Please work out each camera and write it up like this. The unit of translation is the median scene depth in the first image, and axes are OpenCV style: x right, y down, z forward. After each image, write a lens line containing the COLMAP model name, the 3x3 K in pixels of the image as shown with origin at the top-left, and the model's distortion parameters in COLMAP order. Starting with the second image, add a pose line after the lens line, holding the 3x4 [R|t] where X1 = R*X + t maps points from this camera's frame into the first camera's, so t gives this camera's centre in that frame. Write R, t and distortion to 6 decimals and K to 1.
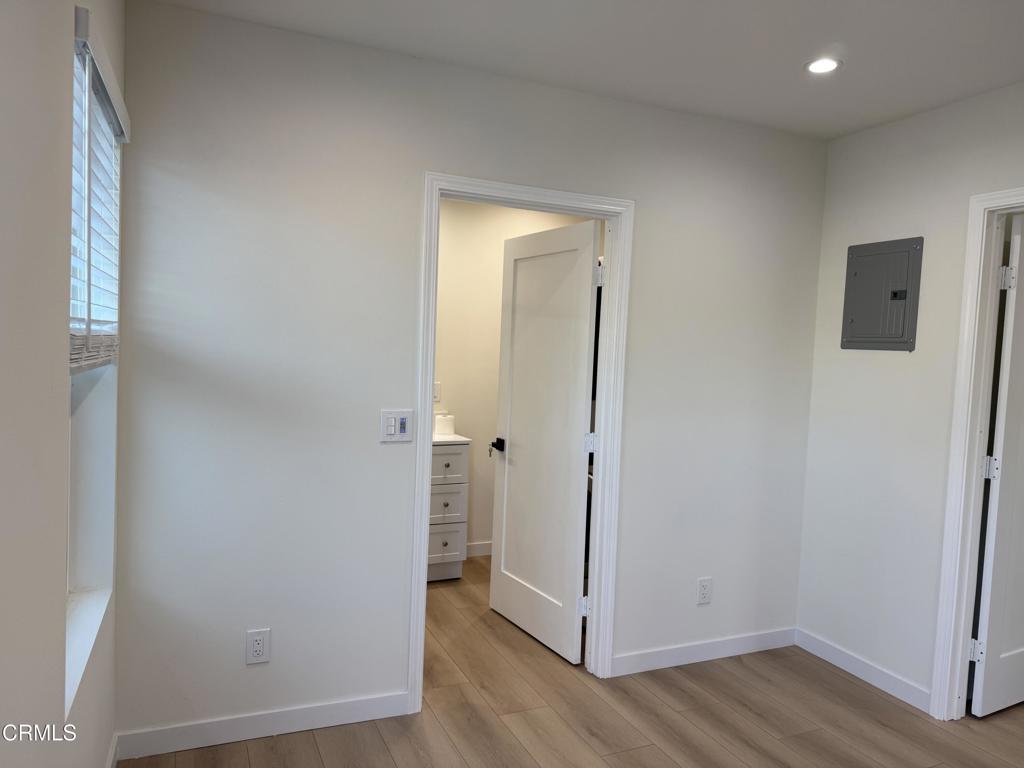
lens RADIAL K [[716.4, 0, 513.3], [0, 716.4, 390.0], [0, 0, 1]] dist [0.054471, -0.058723]
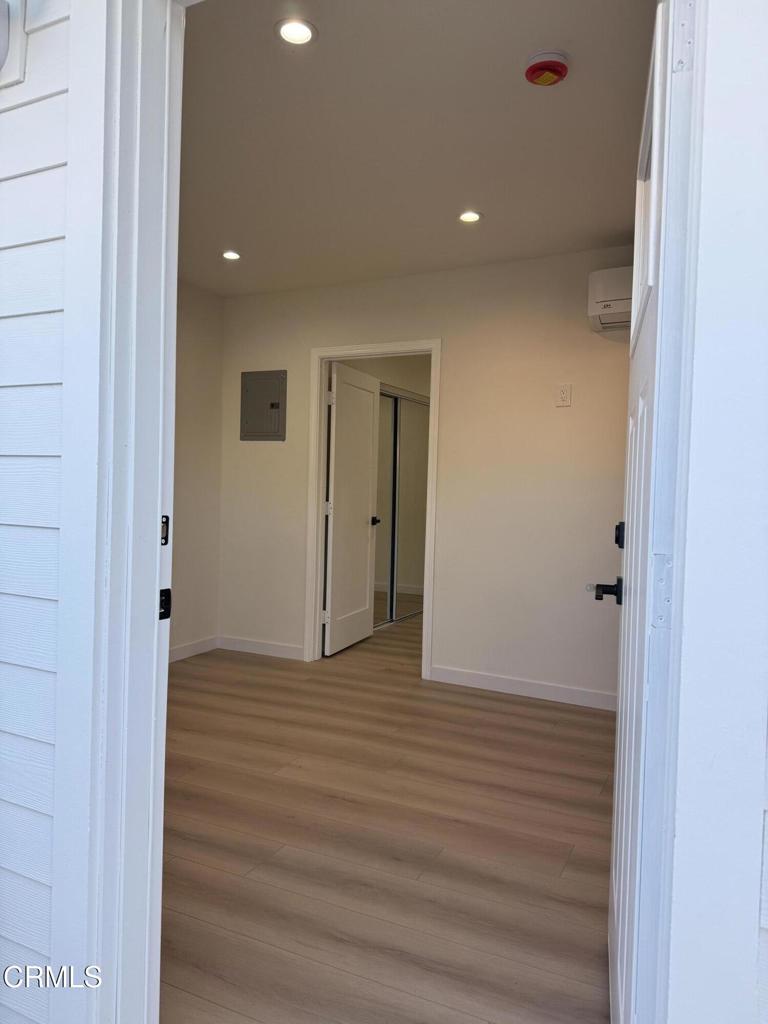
lens RADIAL K [[717.0, 0, 385.0], [0, 717.0, 515.8], [0, 0, 1]] dist [0.055286, -0.062114]
pose [[0.766891, -0.040474, 0.640499, -0.301602], [0.042093, 0.999033, 0.012731, 0.100121], [-0.640395, 0.017198, 0.767853, -0.360270]]
